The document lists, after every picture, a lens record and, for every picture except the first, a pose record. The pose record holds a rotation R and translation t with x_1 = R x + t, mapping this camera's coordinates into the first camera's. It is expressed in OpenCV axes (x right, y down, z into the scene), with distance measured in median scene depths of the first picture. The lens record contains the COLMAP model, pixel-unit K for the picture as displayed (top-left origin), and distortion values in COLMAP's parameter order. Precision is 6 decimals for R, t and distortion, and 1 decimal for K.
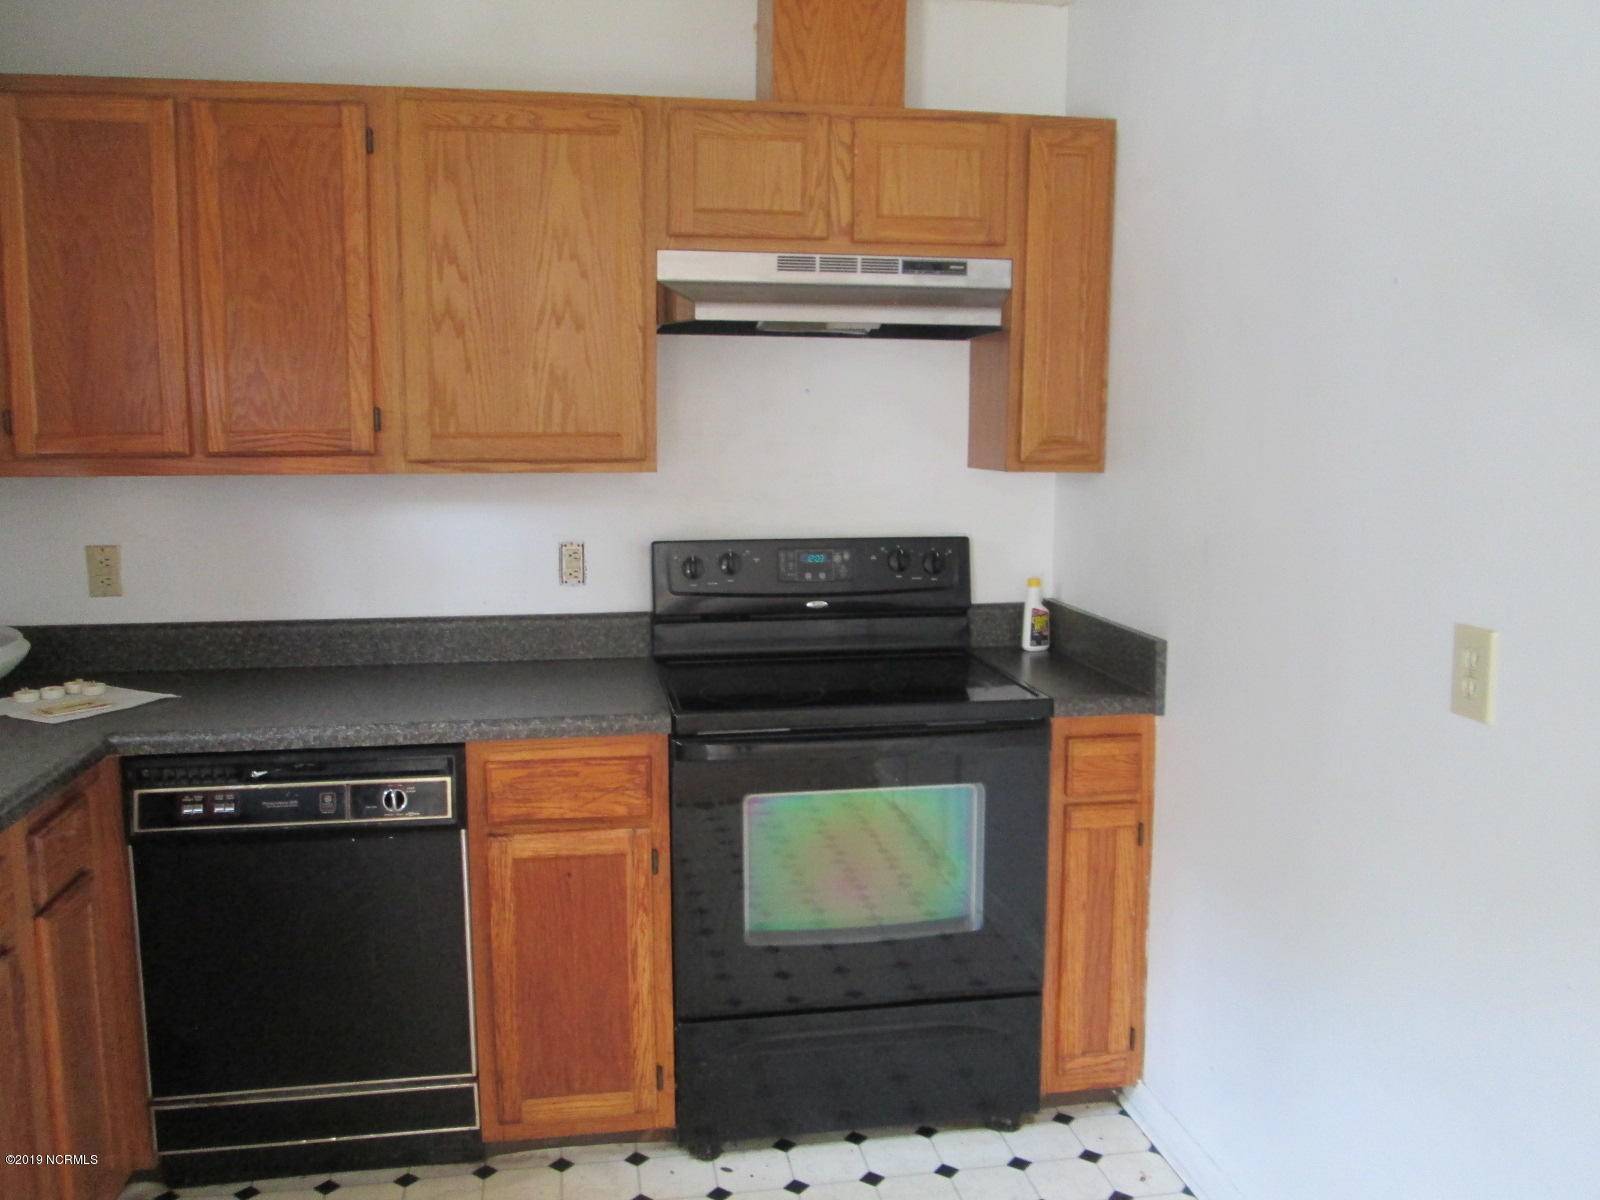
lens RADIAL K [[1335.8, 0, 789.1], [0, 1335.8, 593.8], [0, 0, 1]] dist [-0.045852, 0.024399]
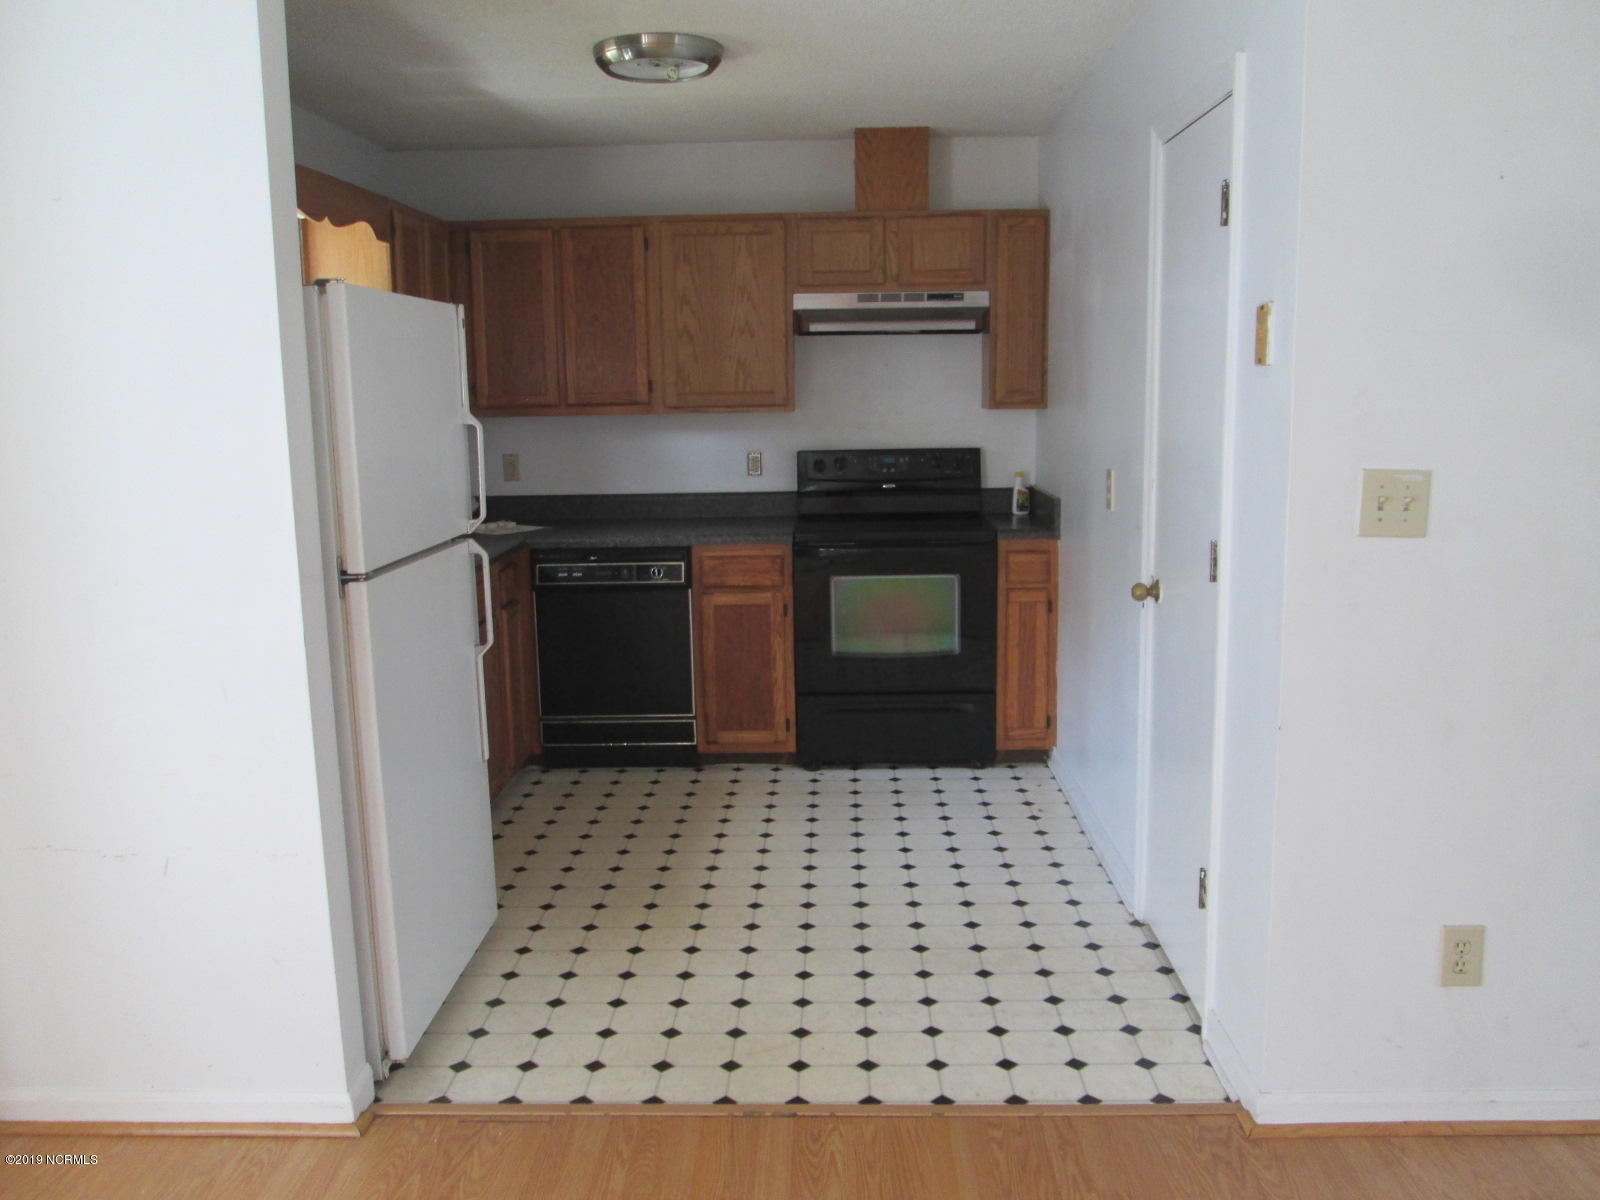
lens RADIAL K [[1335.8, 0, 789.1], [0, 1335.8, 593.8], [0, 0, 1]] dist [-0.045852, 0.024399]
pose [[0.979361, 0.013046, -0.201698, 0.291453], [-0.007323, 0.999550, 0.029094, 0.116392], [0.201987, -0.027016, 0.979015, -0.891575]]
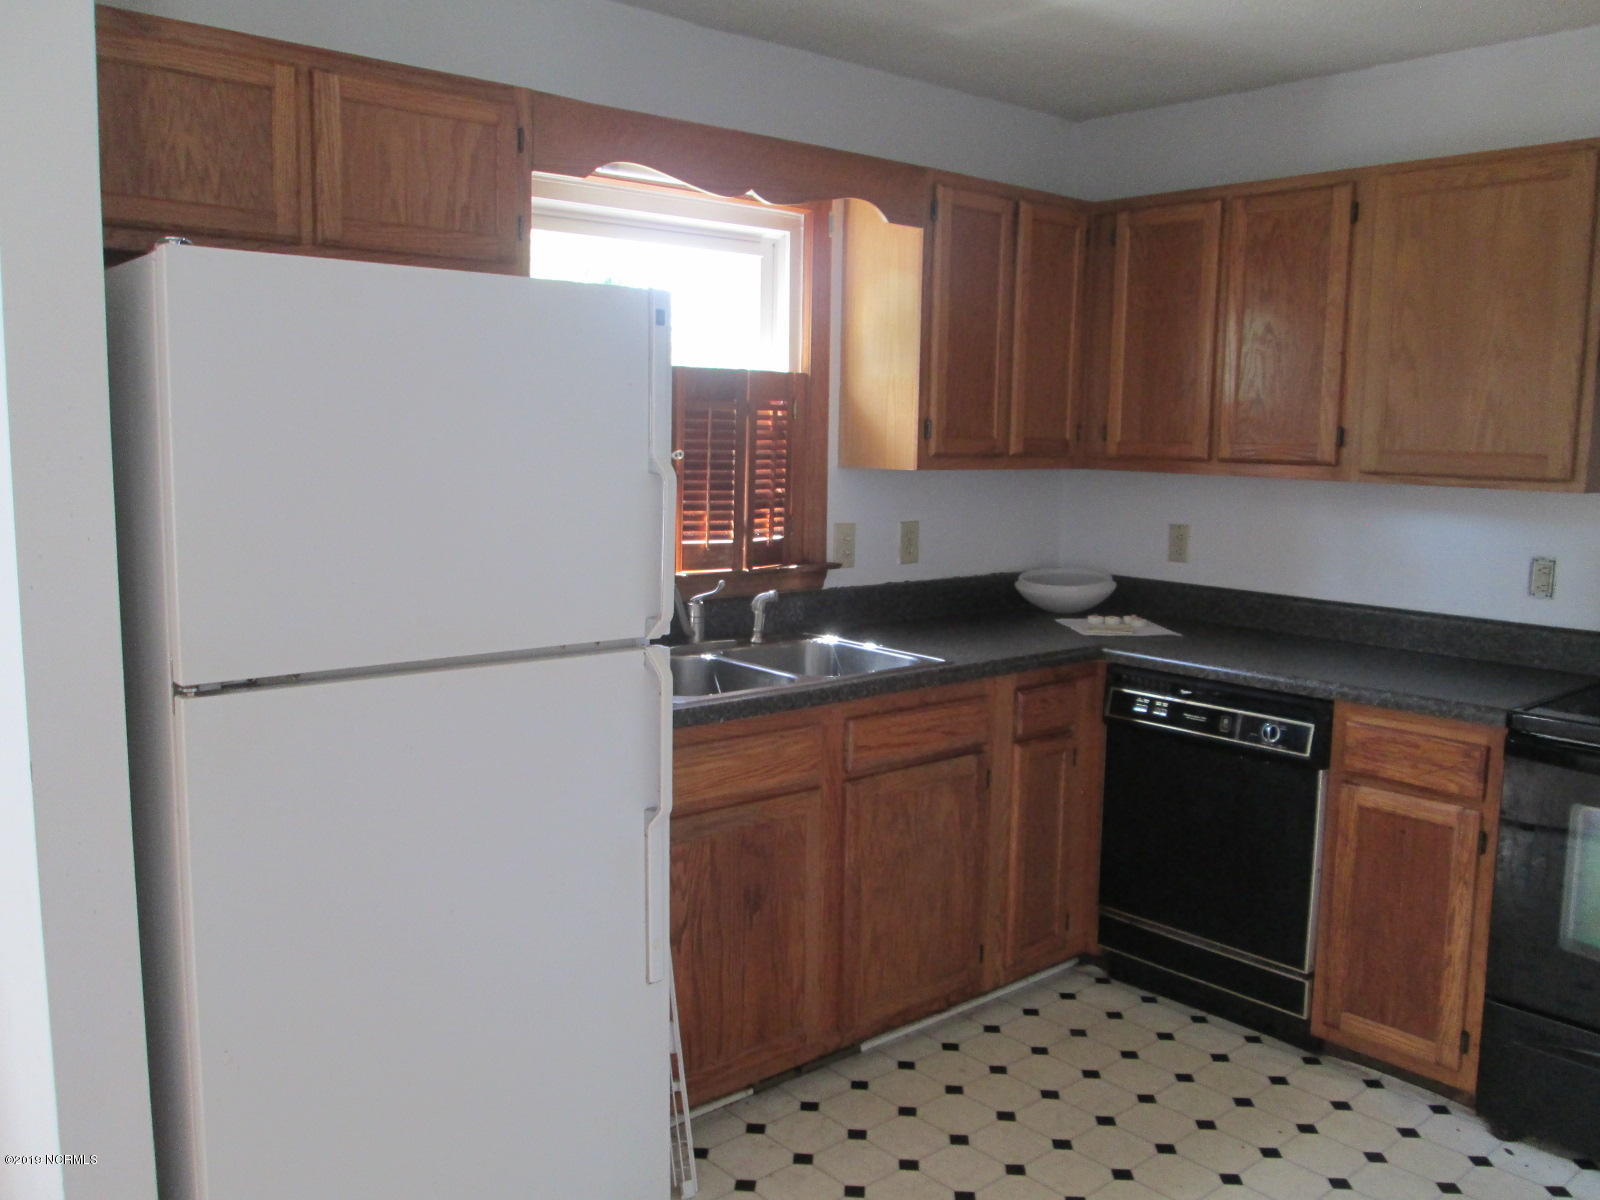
lens RADIAL K [[1335.8, 0, 789.1], [0, 1335.8, 593.8], [0, 0, 1]] dist [-0.045852, 0.024399]
pose [[0.520106, 0.115829, -0.846211, 0.484996], [-0.128694, 0.990078, 0.056422, 0.009348], [0.844350, 0.079557, 0.529852, -0.072228]]
